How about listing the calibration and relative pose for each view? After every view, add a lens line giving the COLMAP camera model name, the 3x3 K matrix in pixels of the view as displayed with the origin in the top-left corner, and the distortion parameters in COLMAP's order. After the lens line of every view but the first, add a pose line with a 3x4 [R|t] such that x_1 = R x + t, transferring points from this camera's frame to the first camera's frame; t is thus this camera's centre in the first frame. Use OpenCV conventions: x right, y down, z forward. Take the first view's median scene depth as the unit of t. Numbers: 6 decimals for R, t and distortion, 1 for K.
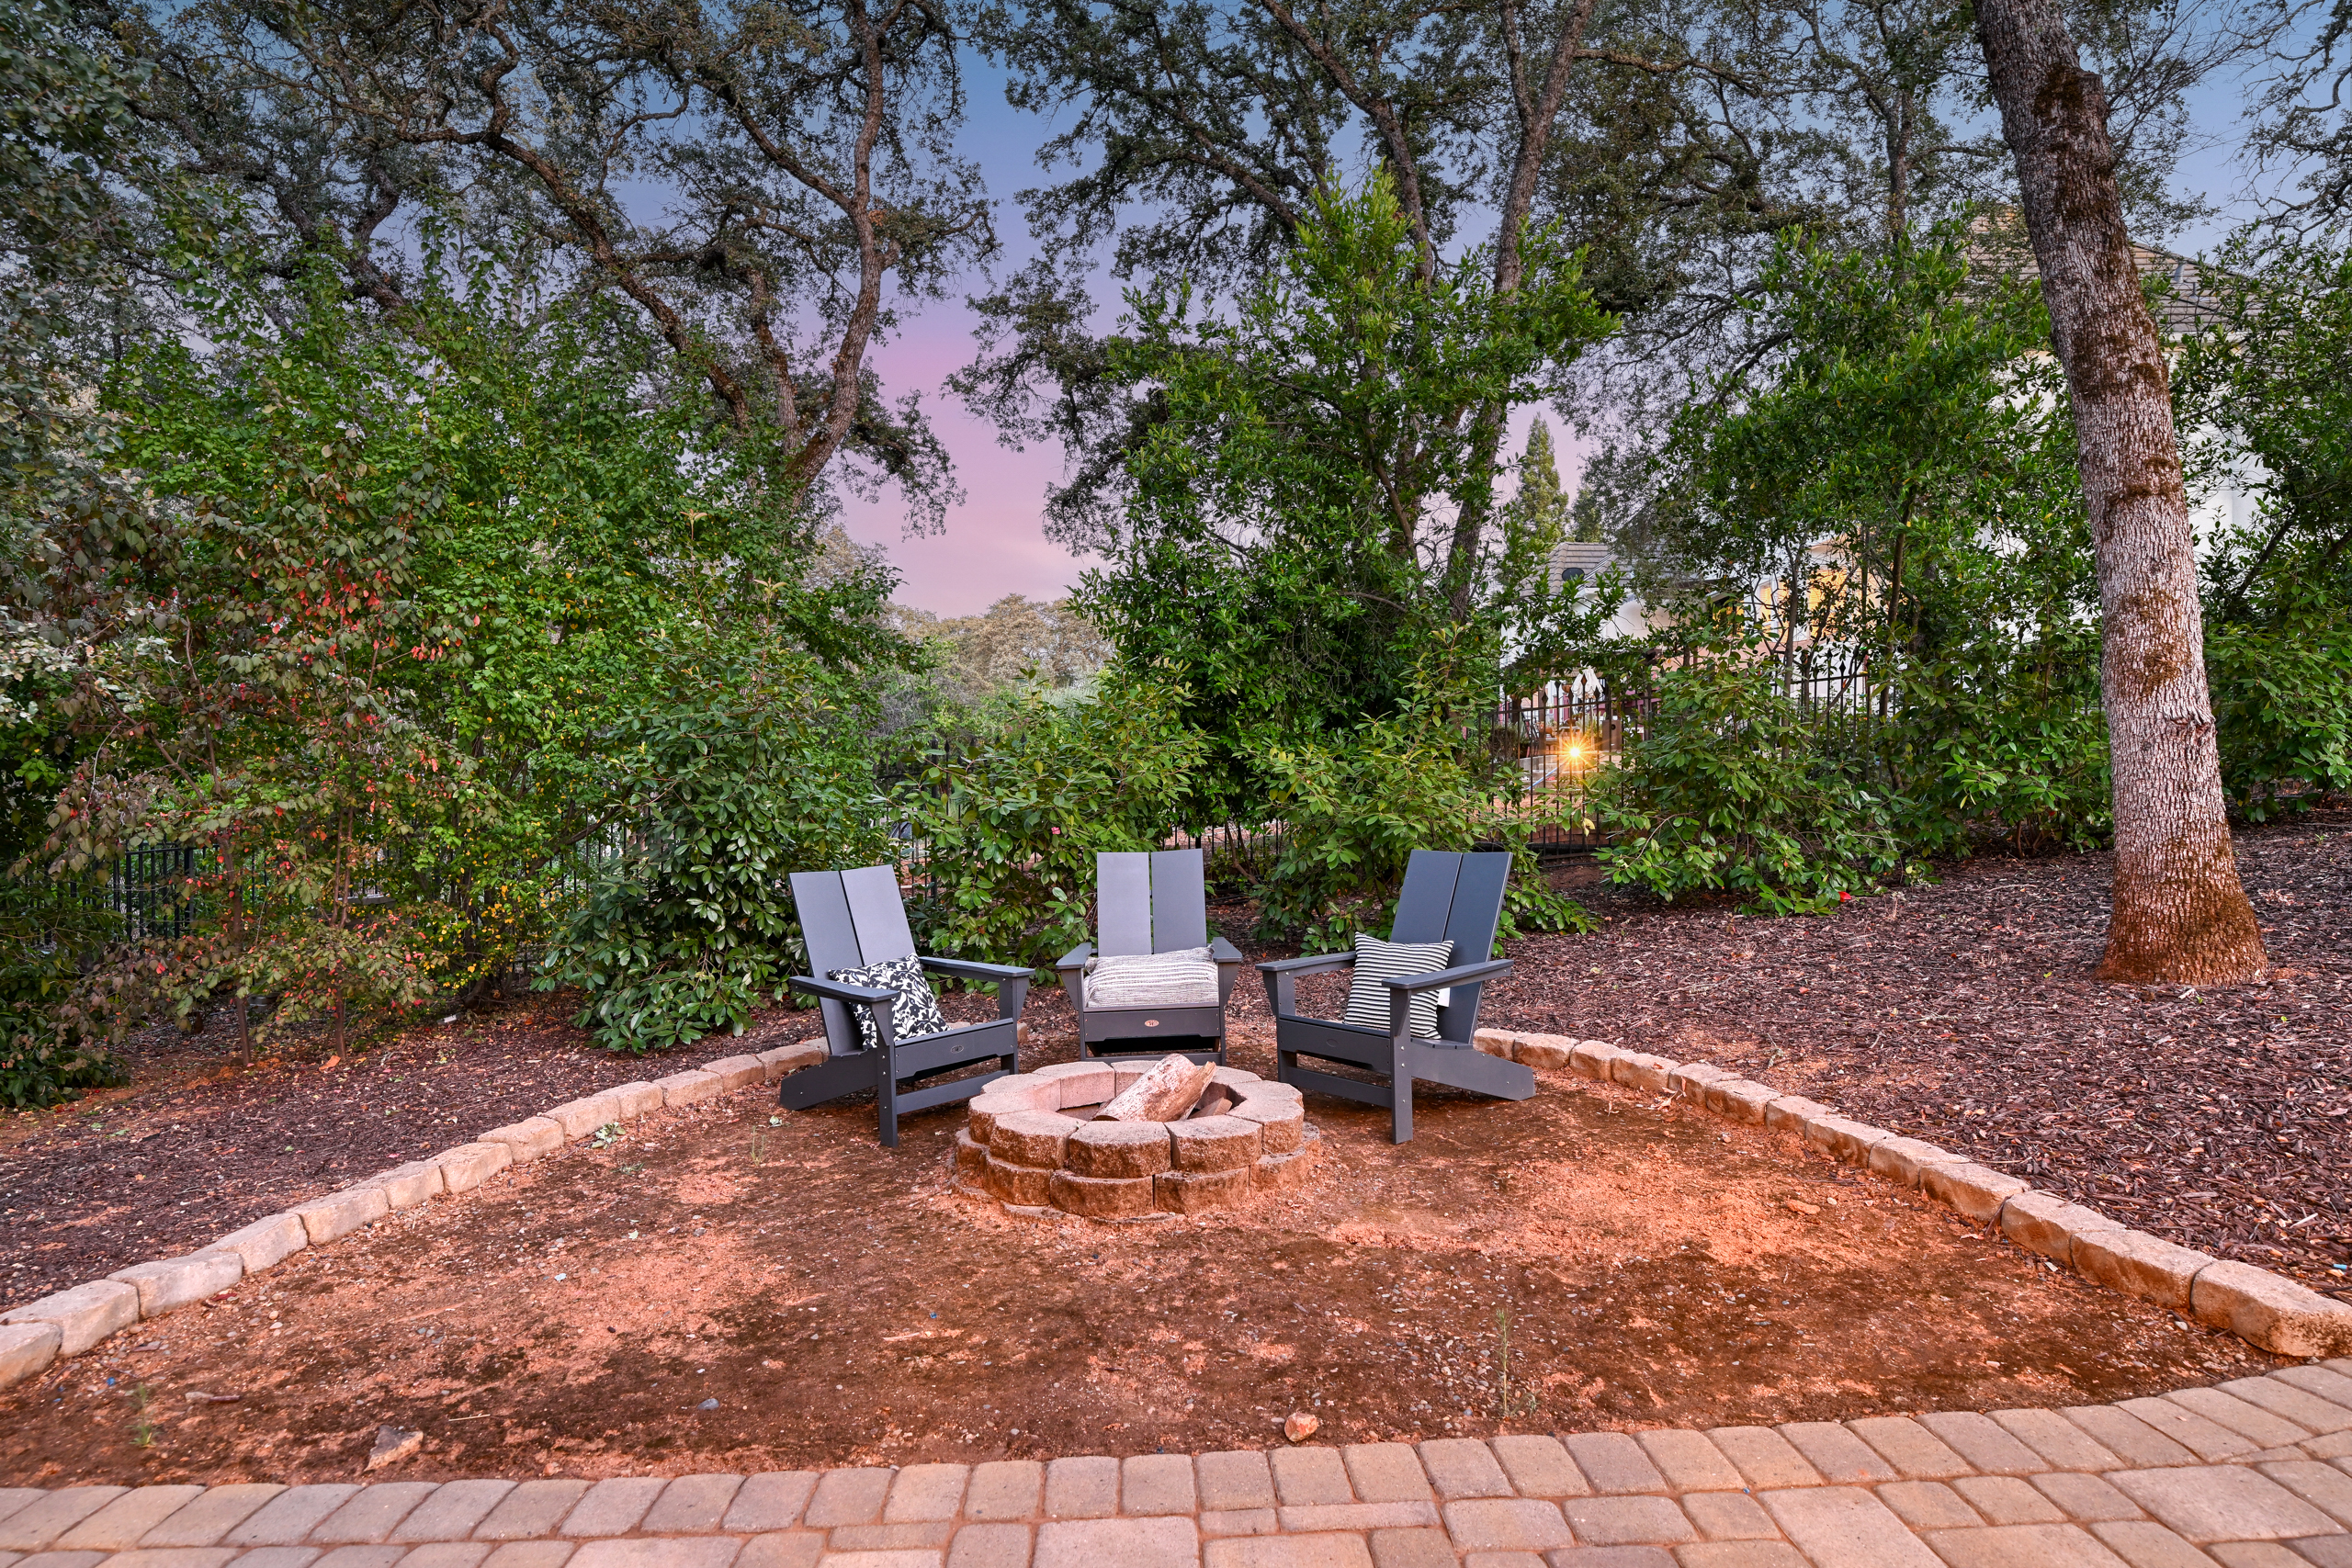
lens RADIAL K [[1256.2, 0, 1176.0], [0, 1256.2, 784.0], [0, 0, 1]] dist [0.000373, 0.000029]
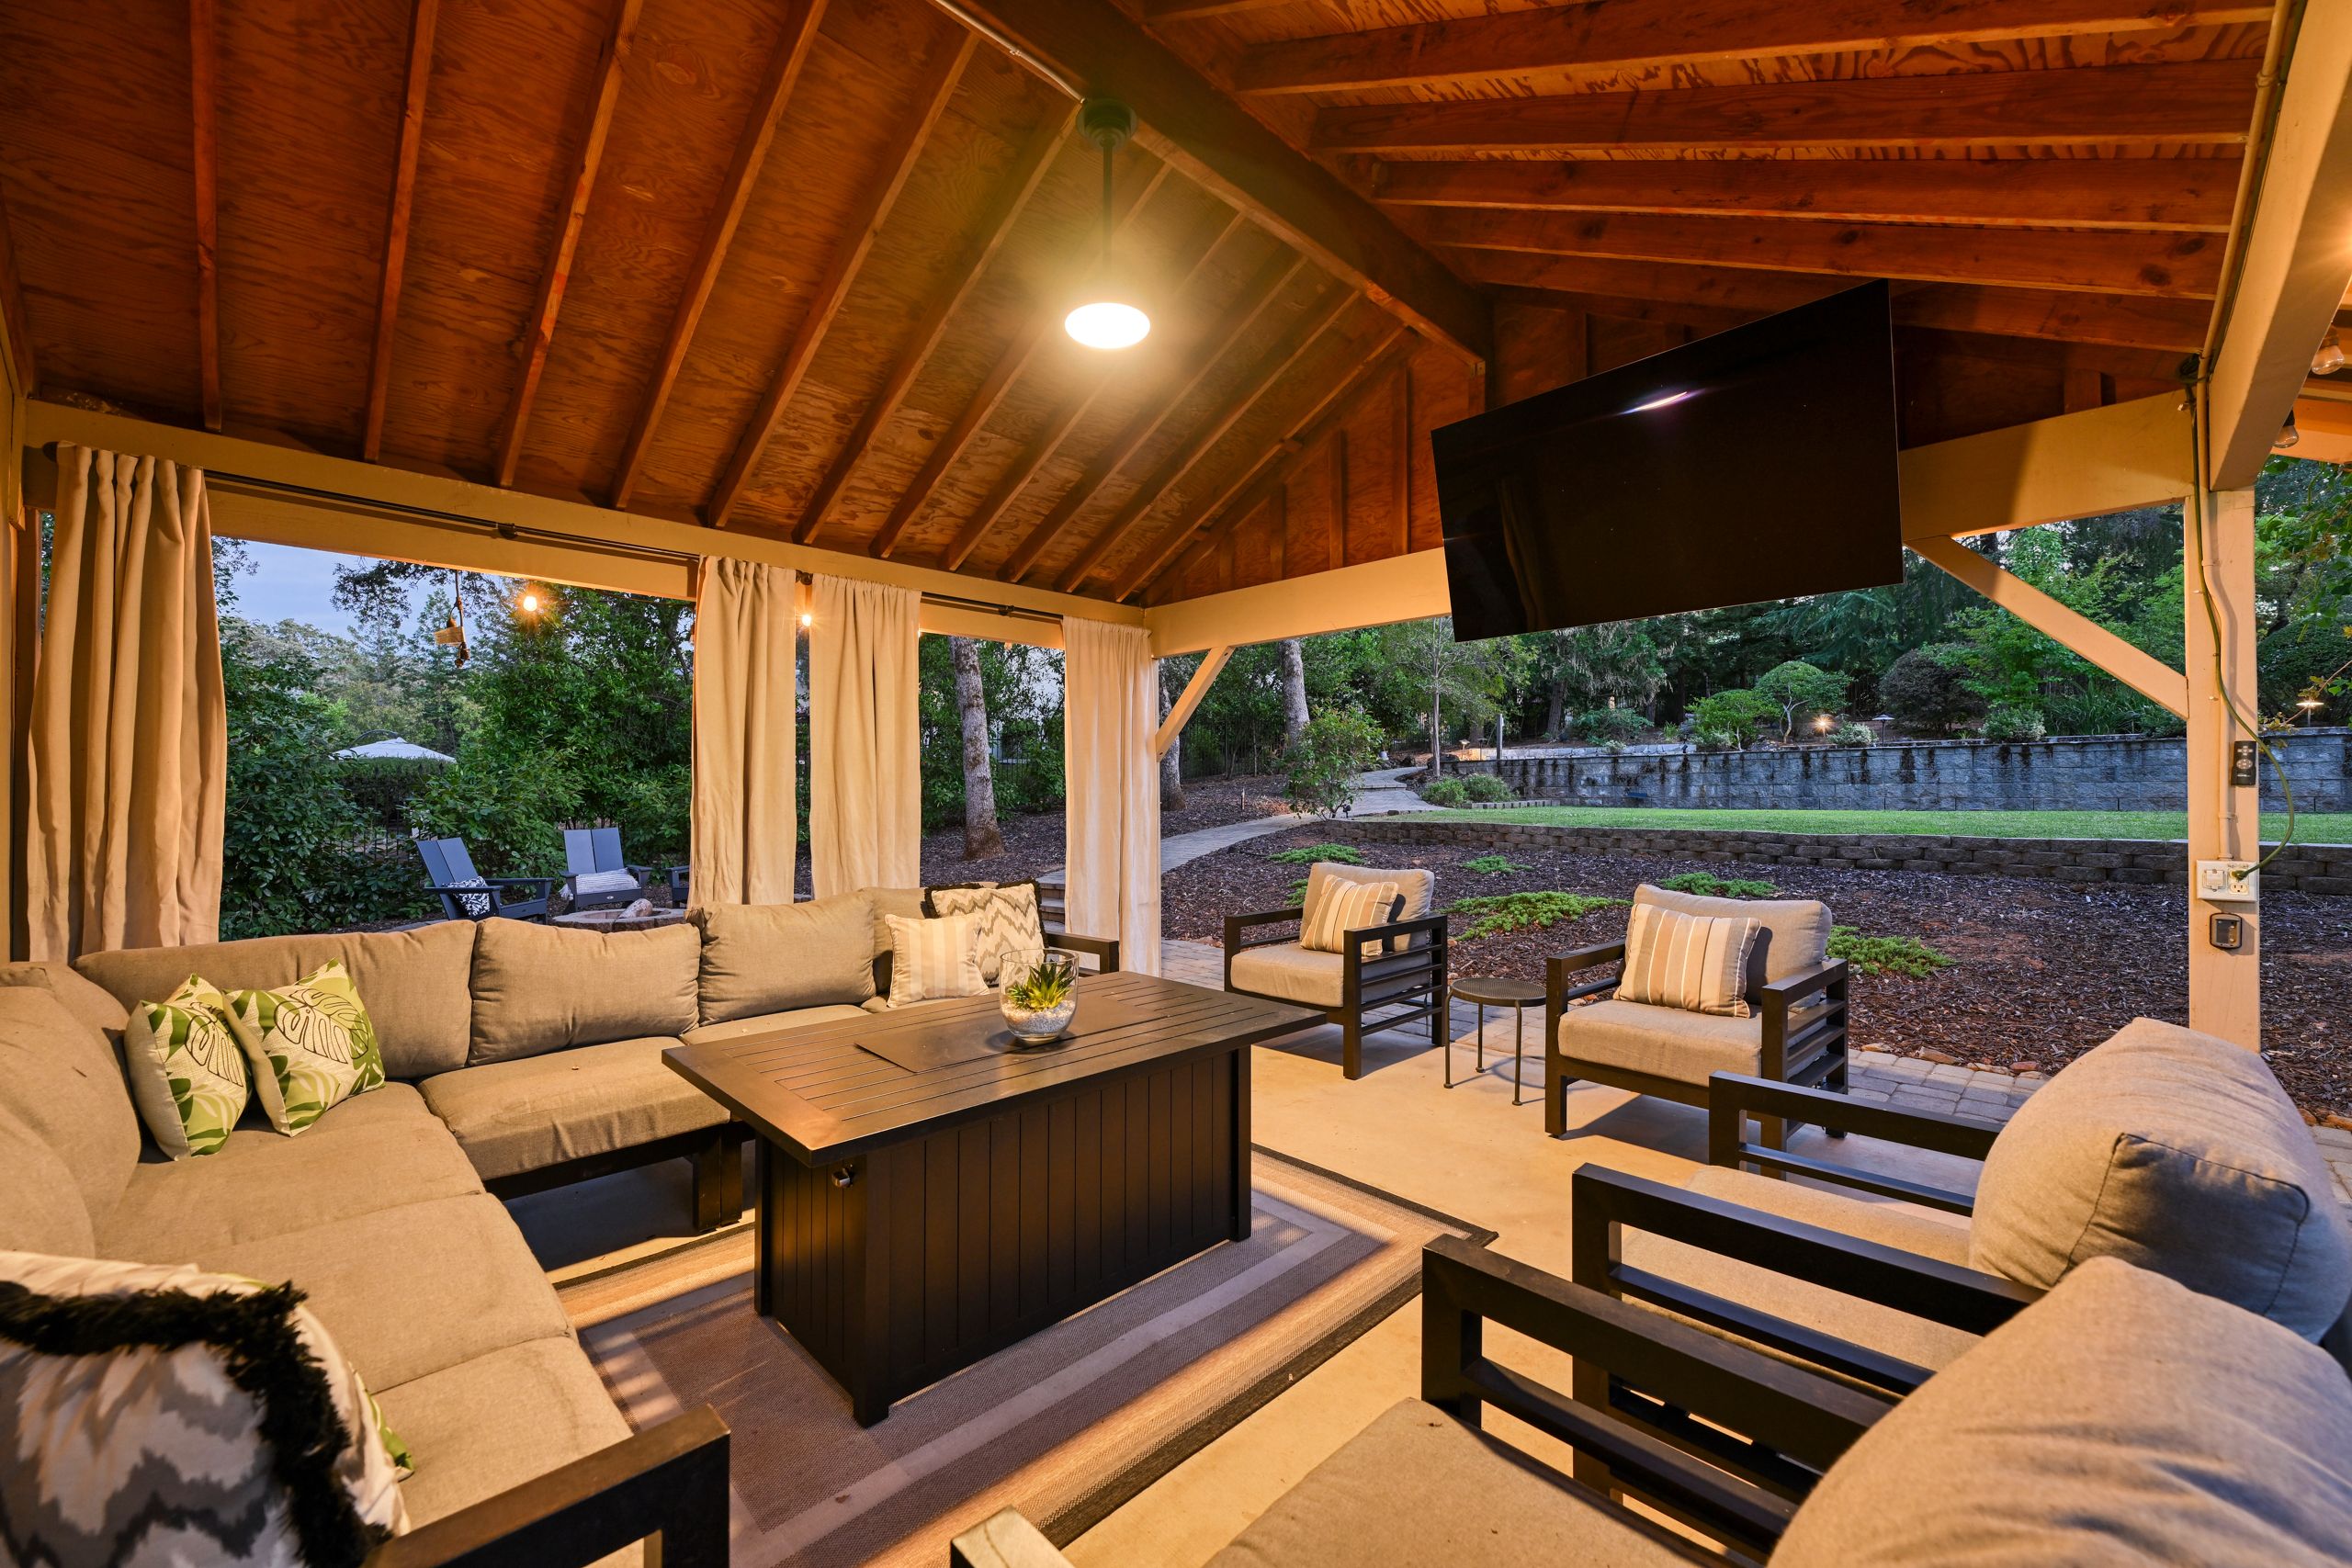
lens RADIAL K [[928.0, 0, 1180.5], [0, 928.0, 791.0], [0, 0, 1]] dist [-0.001108, -0.000356]
pose [[0.733085, 0.001783, 0.680135, -0.326066], [0.002112, 0.999986, -0.004898, -0.003420], [-0.680134, 0.005027, 0.733071, -0.801041]]
